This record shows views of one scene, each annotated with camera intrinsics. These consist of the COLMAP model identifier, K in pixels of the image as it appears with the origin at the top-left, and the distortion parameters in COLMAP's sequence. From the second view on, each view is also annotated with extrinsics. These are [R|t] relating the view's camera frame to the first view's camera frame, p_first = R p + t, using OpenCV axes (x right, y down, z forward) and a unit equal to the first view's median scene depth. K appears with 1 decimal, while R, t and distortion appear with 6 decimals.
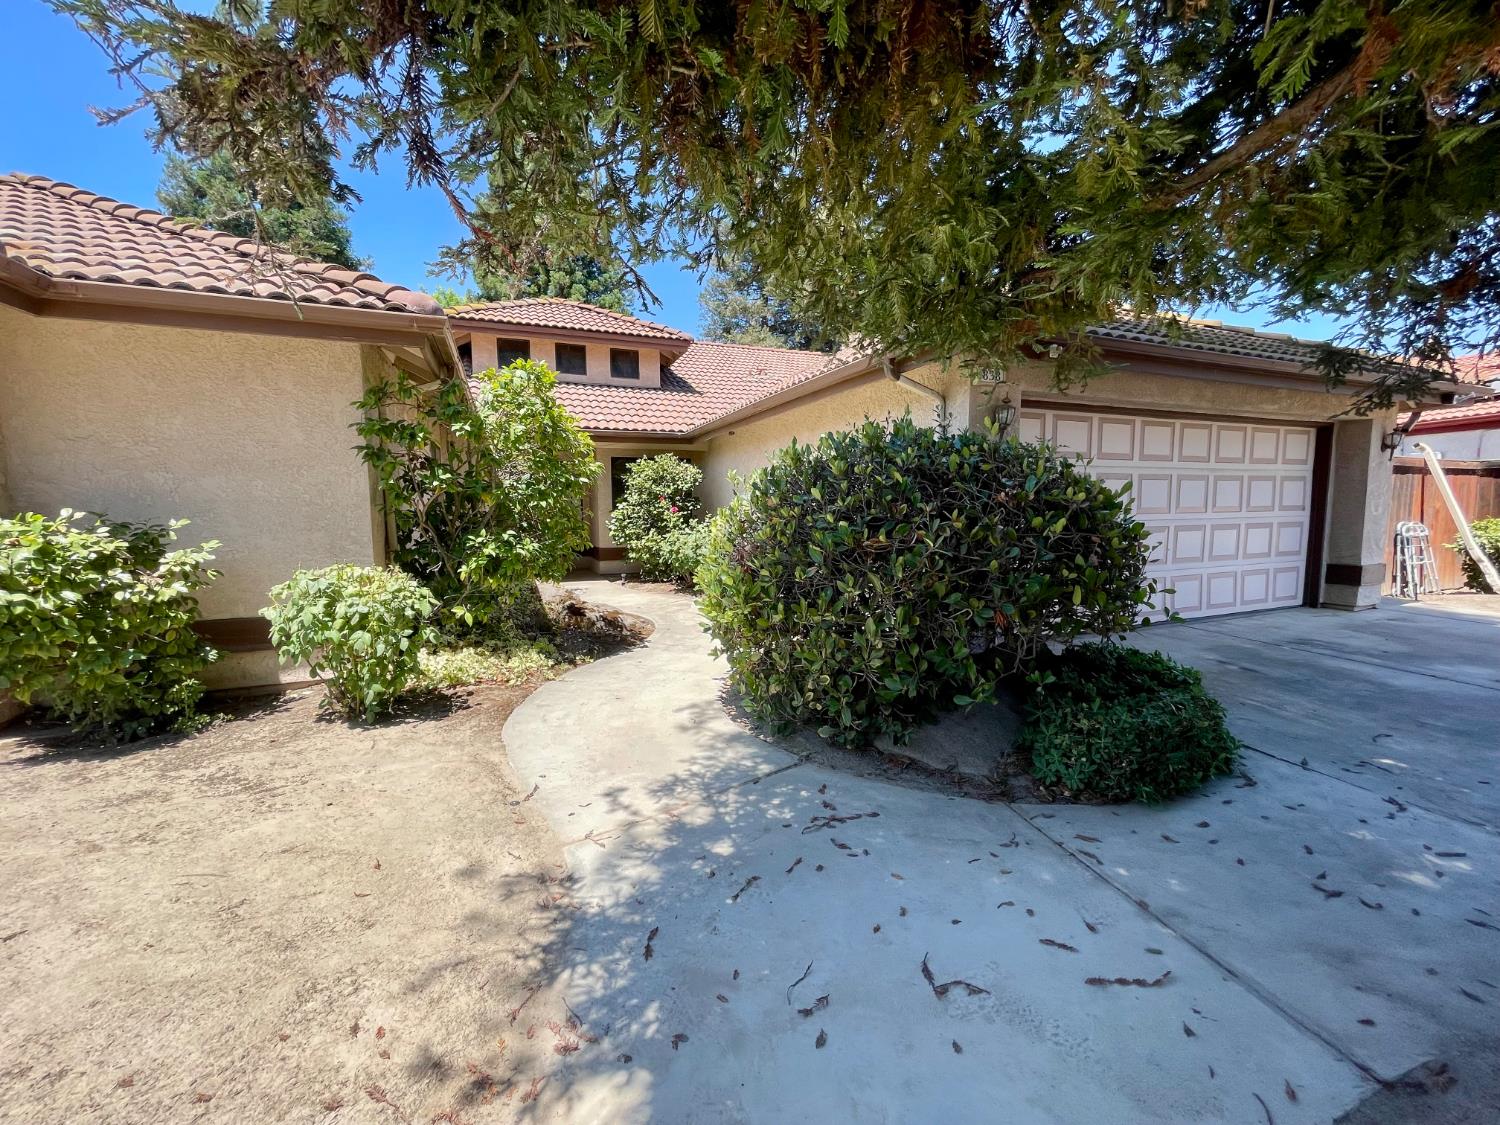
lens RADIAL K [[604.7, 0, 752.0], [0, 604.7, 562.2], [0, 0, 1]] dist [-0.000170, -0.000730]
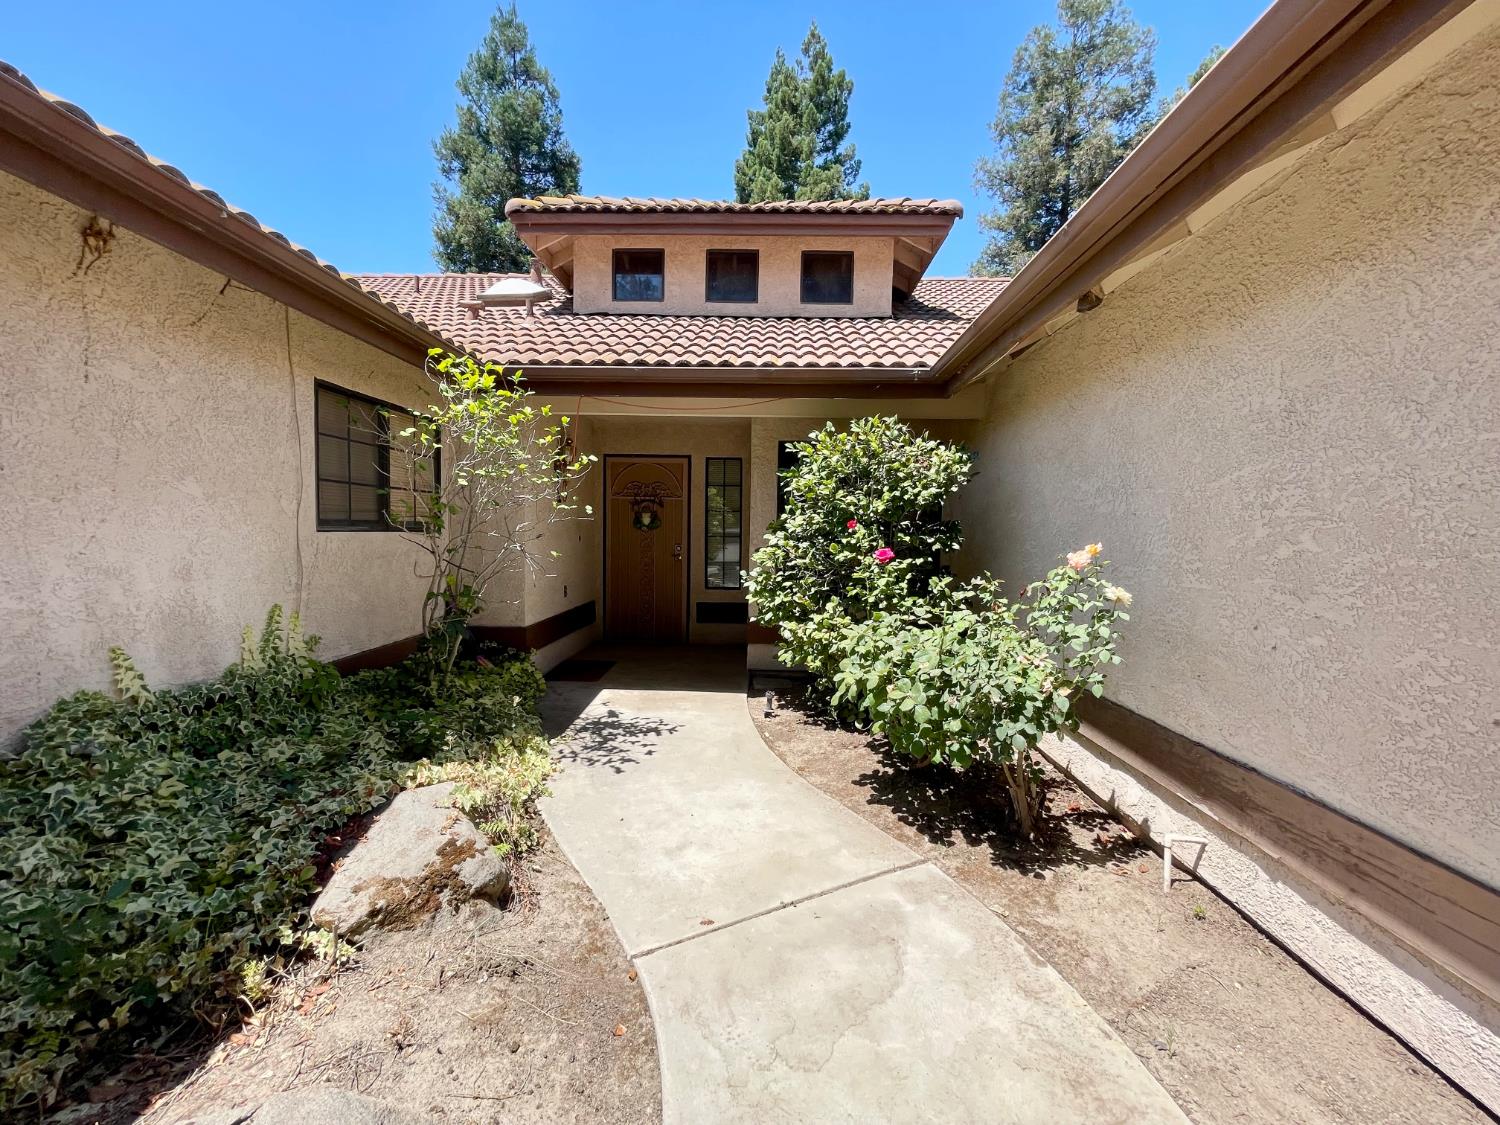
lens RADIAL K [[604.7, 0, 746.1], [0, 604.7, 562.9], [0, 0, 1]] dist [-0.000170, -0.000730]
pose [[0.912692, 0.043922, -0.406280, -0.051899], [-0.060235, 0.997807, -0.027446, -0.061302], [0.404184, 0.049522, 0.913336, 0.579523]]
